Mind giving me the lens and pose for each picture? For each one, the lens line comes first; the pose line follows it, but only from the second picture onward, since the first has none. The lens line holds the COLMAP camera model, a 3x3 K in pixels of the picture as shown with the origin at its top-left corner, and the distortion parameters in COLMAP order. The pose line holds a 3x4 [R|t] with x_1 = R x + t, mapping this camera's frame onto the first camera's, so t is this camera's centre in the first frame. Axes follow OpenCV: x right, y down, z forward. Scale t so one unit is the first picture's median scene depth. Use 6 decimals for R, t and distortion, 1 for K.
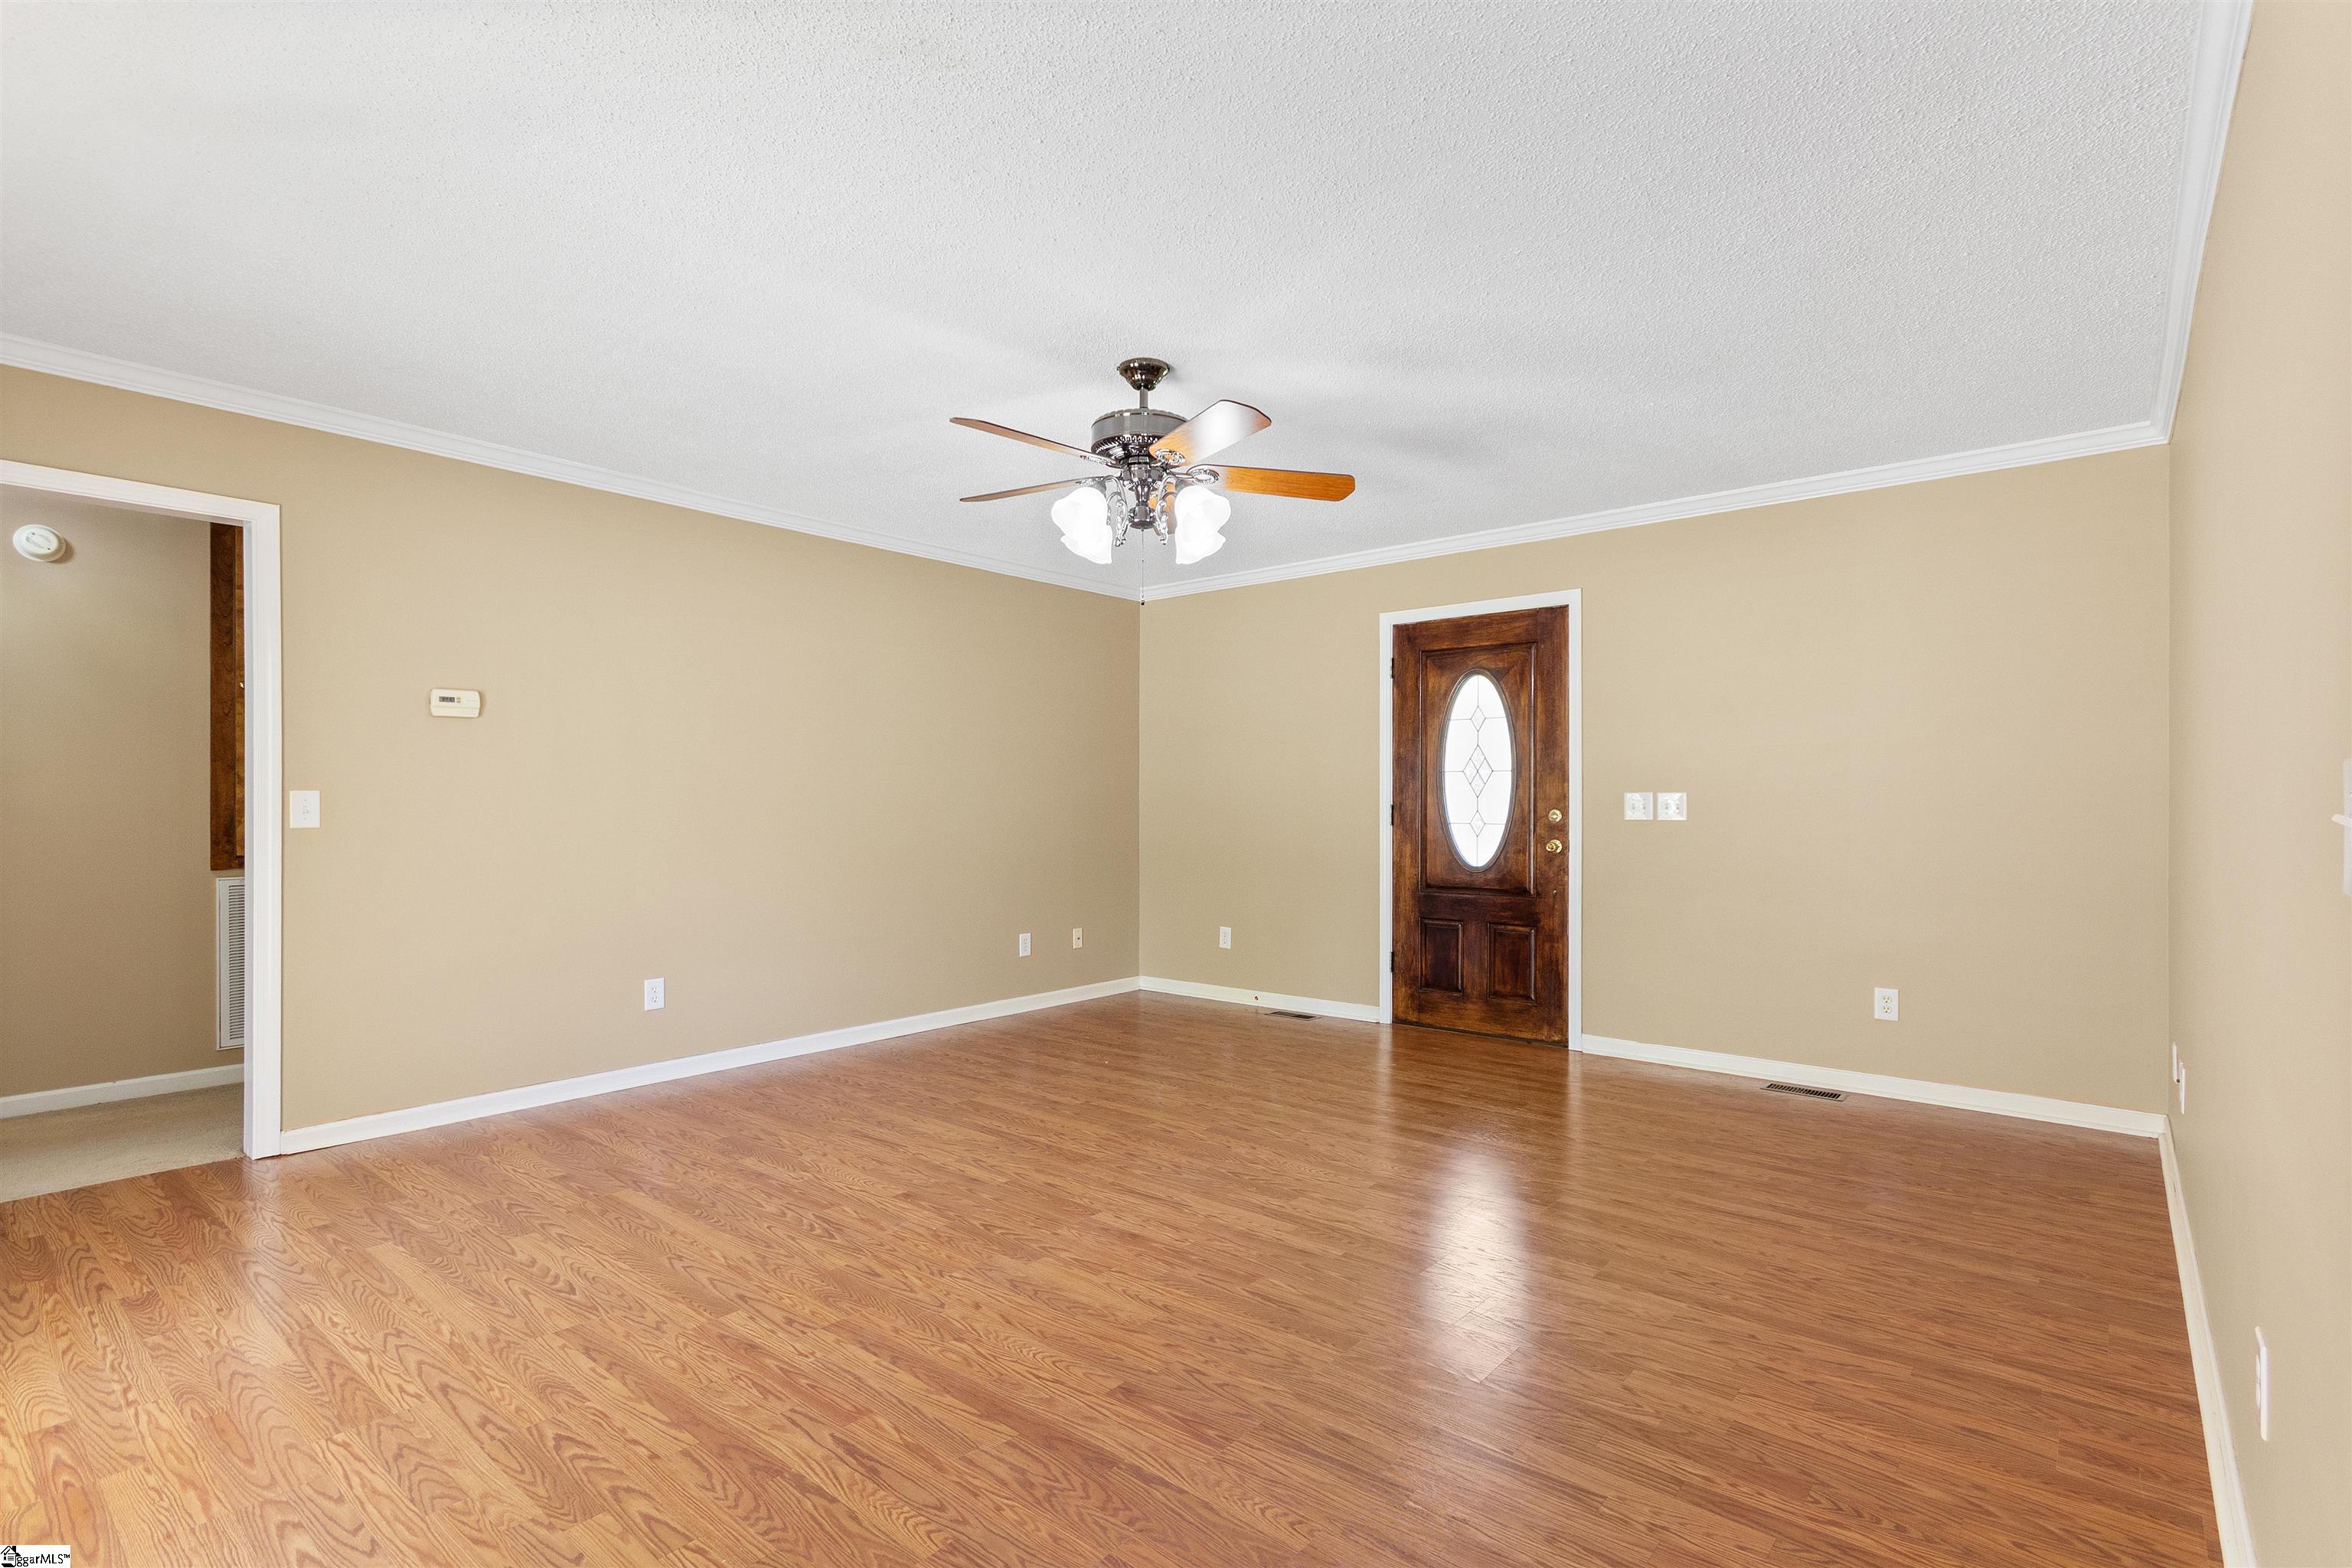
lens RADIAL K [[1110.4, 0, 1170.2], [0, 1110.4, 804.0], [0, 0, 1]] dist [0.005626, 0.001365]
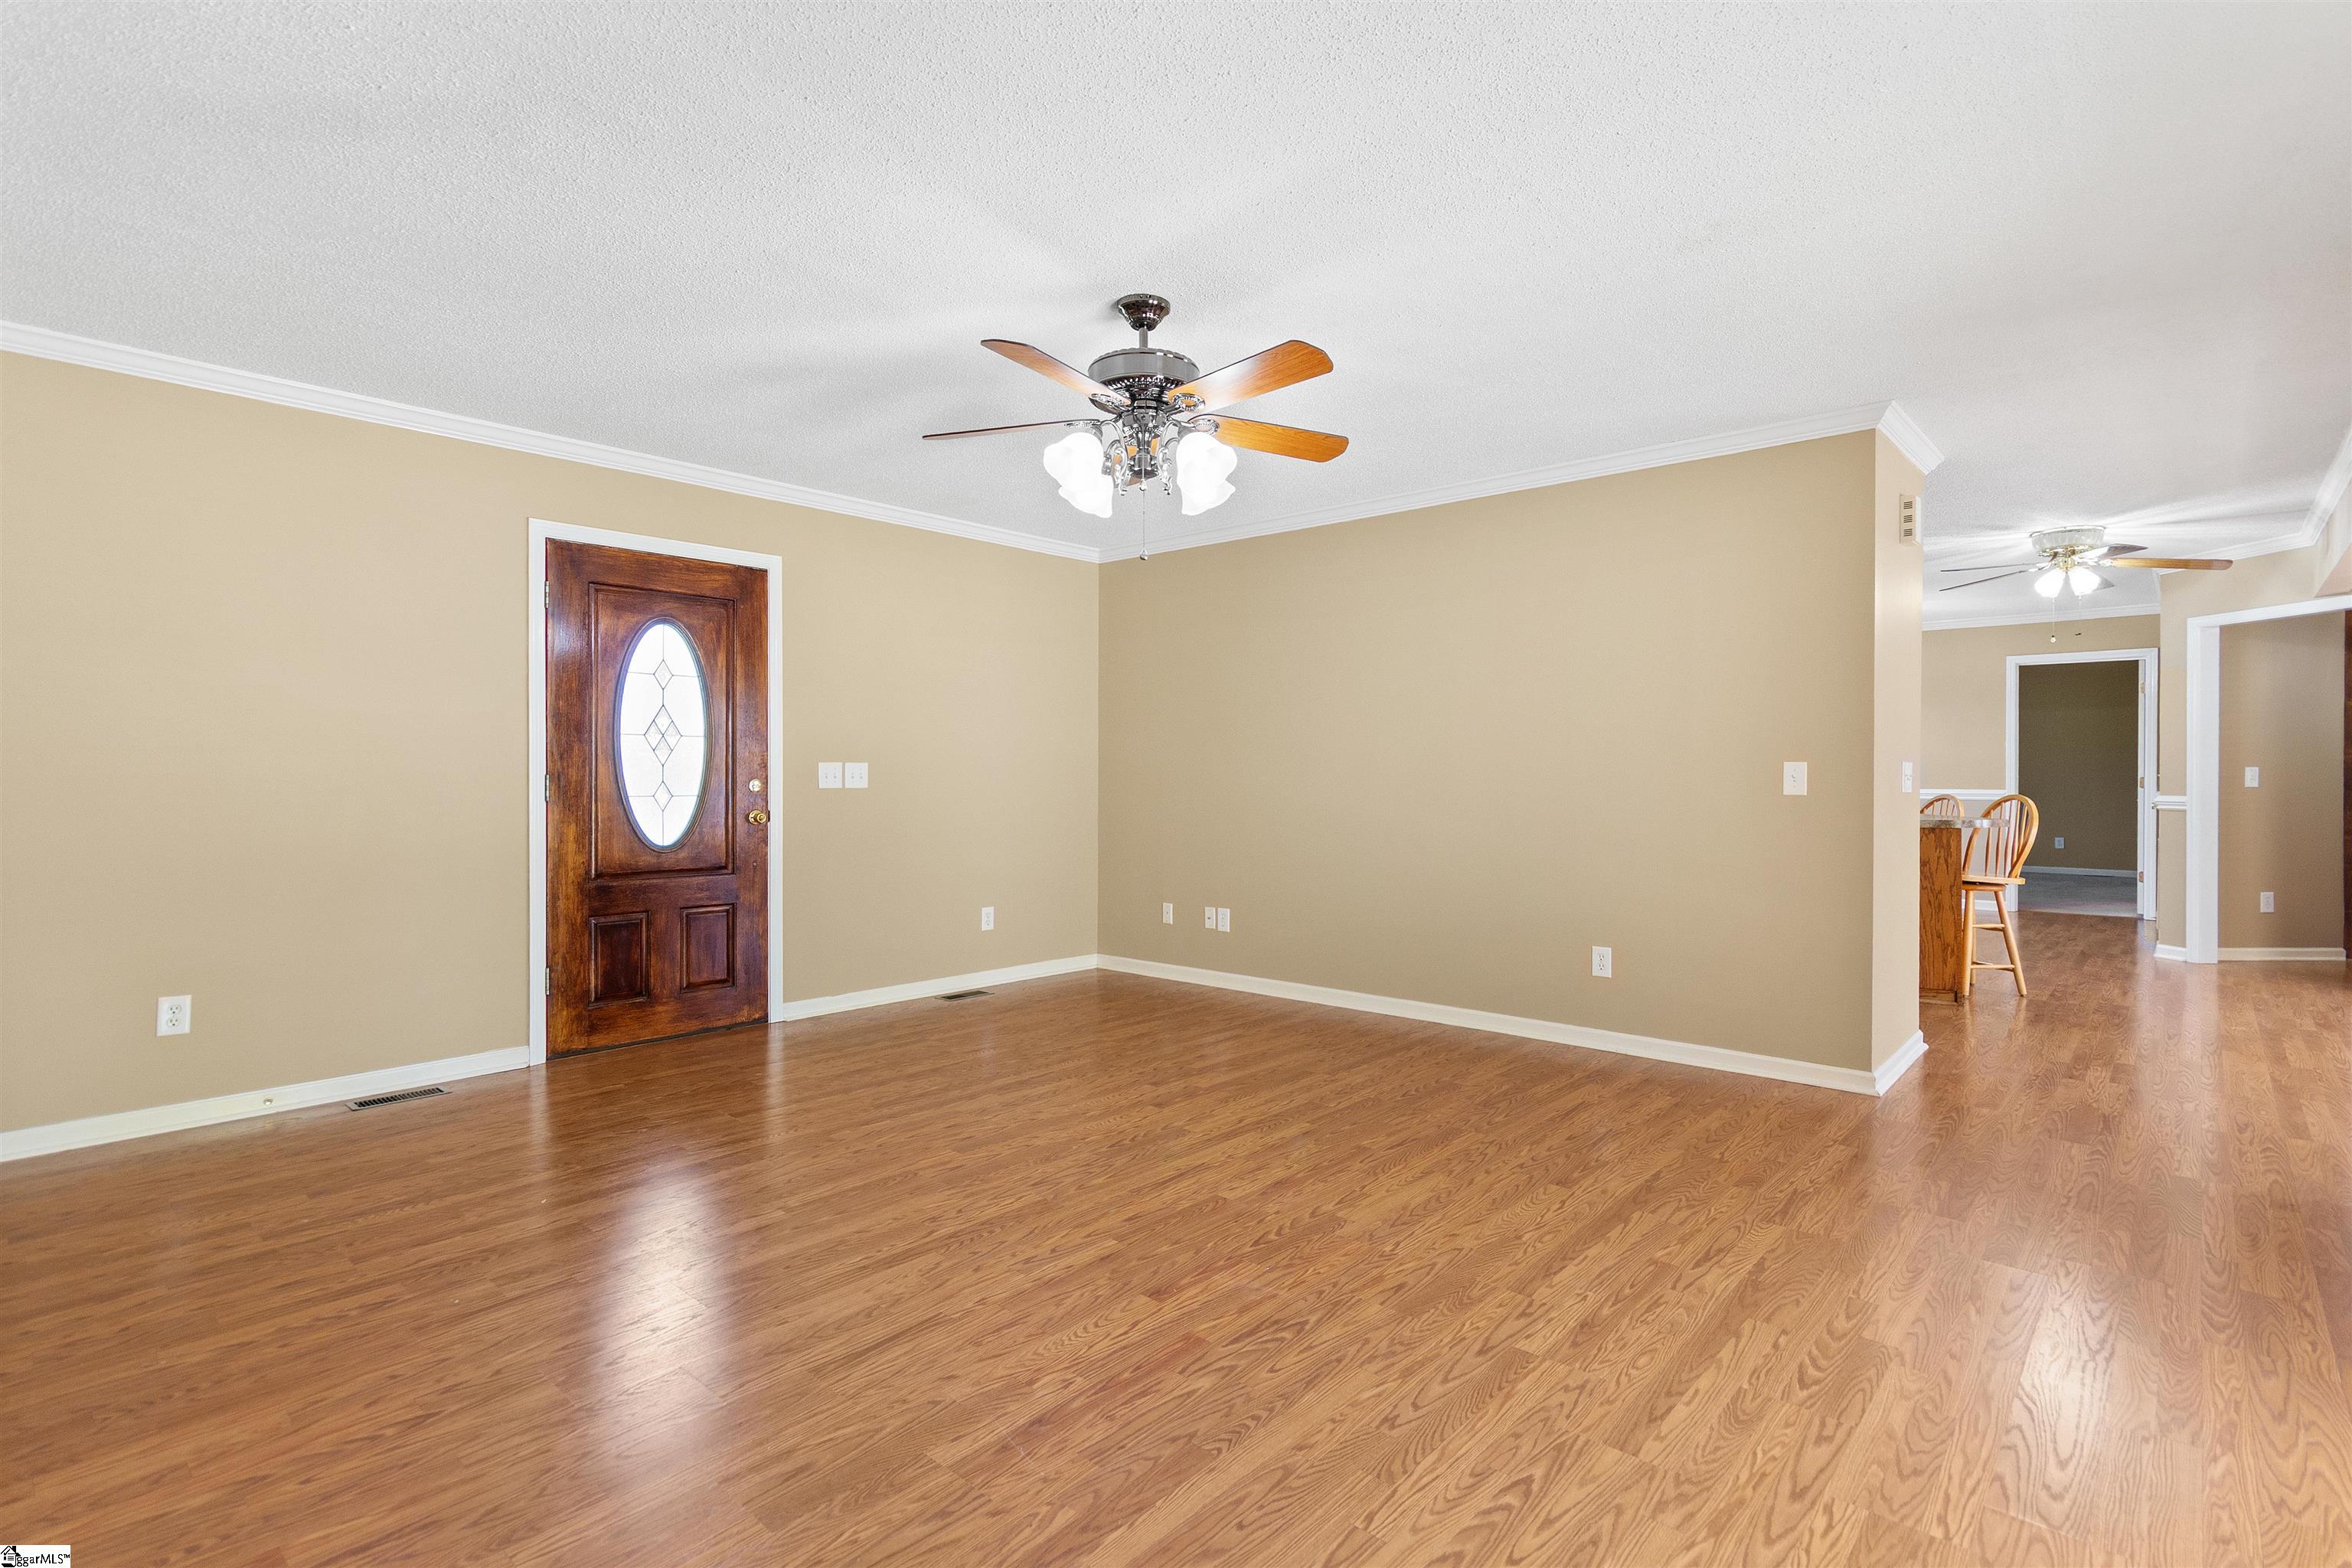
lens RADIAL K [[1110.4, 0, 1199.7], [0, 1110.4, 798.7], [0, 0, 1]] dist [0.005626, 0.001365]
pose [[0.030446, -0.024929, 0.999225, -0.905104], [0.001211, 0.999689, 0.024904, -0.002535], [-0.999536, 0.000452, 0.030467, 0.872716]]
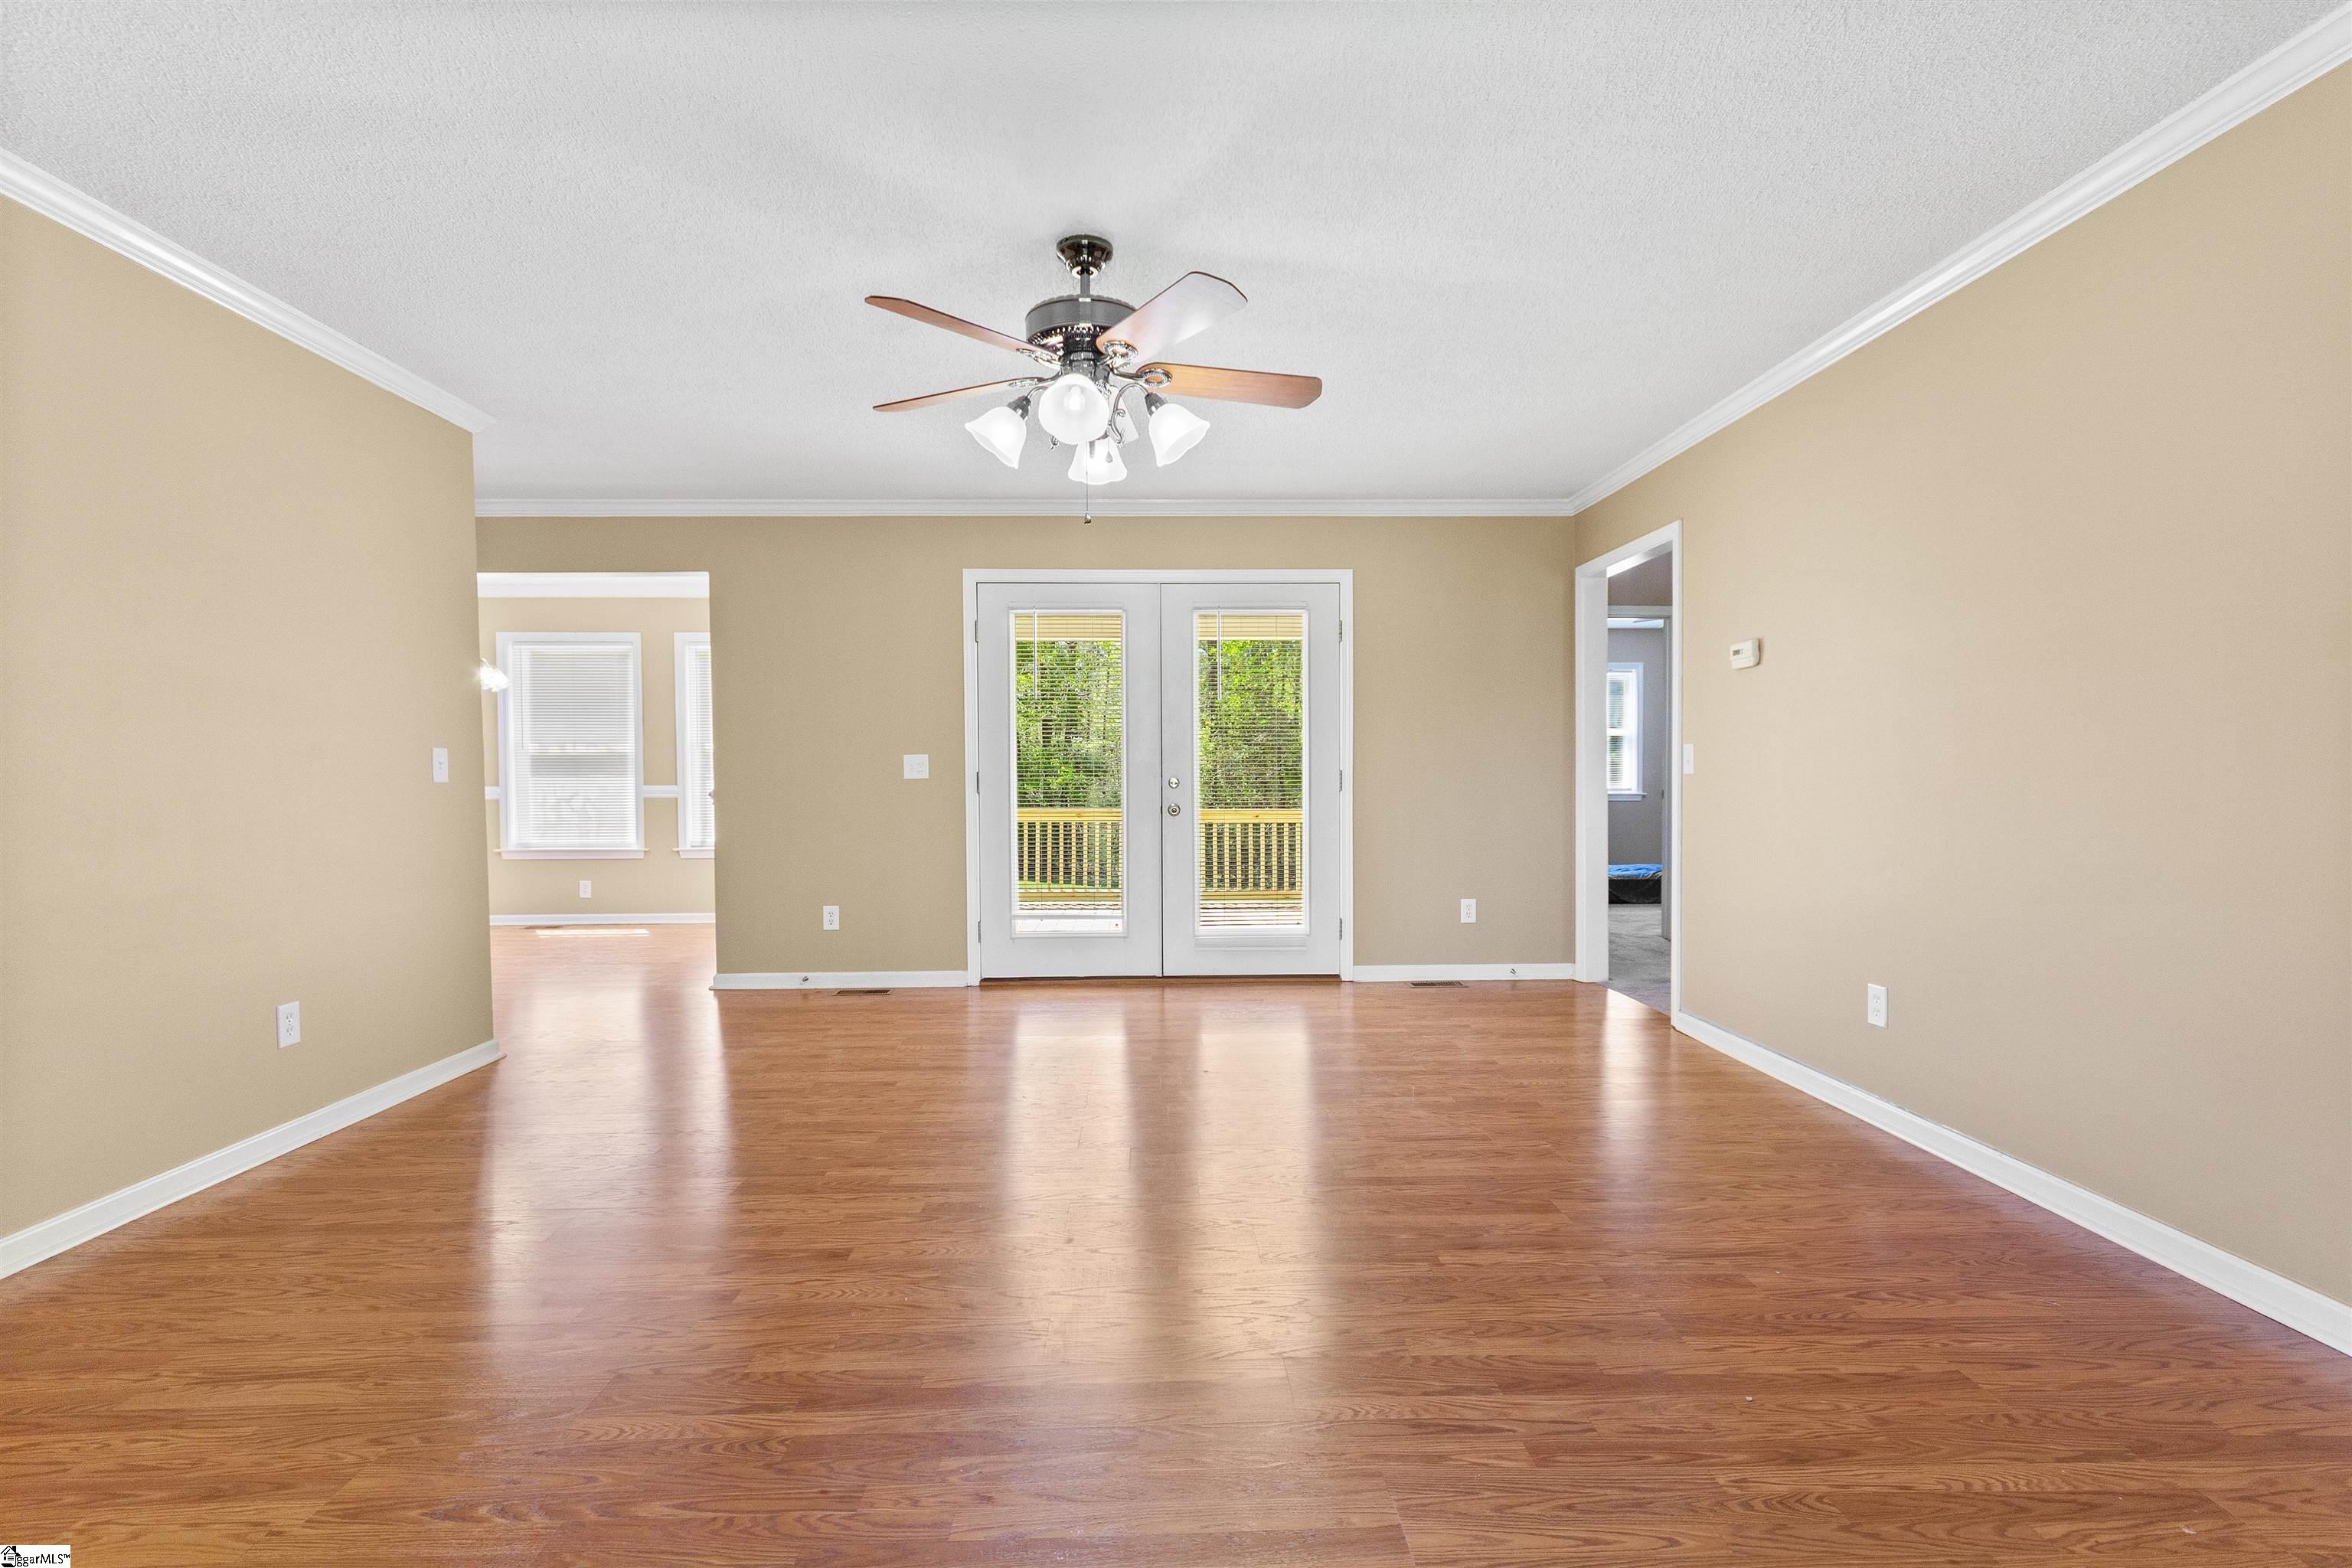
lens RADIAL K [[1110.4, 0, 1189.1], [0, 1110.4, 791.2], [0, 0, 1]] dist [0.005626, 0.001365]
pose [[-0.742275, 0.013594, -0.669957, 0.484929], [0.005045, 0.999879, 0.014699, 0.020010], [0.670076, 0.007531, -0.742254, 1.617425]]
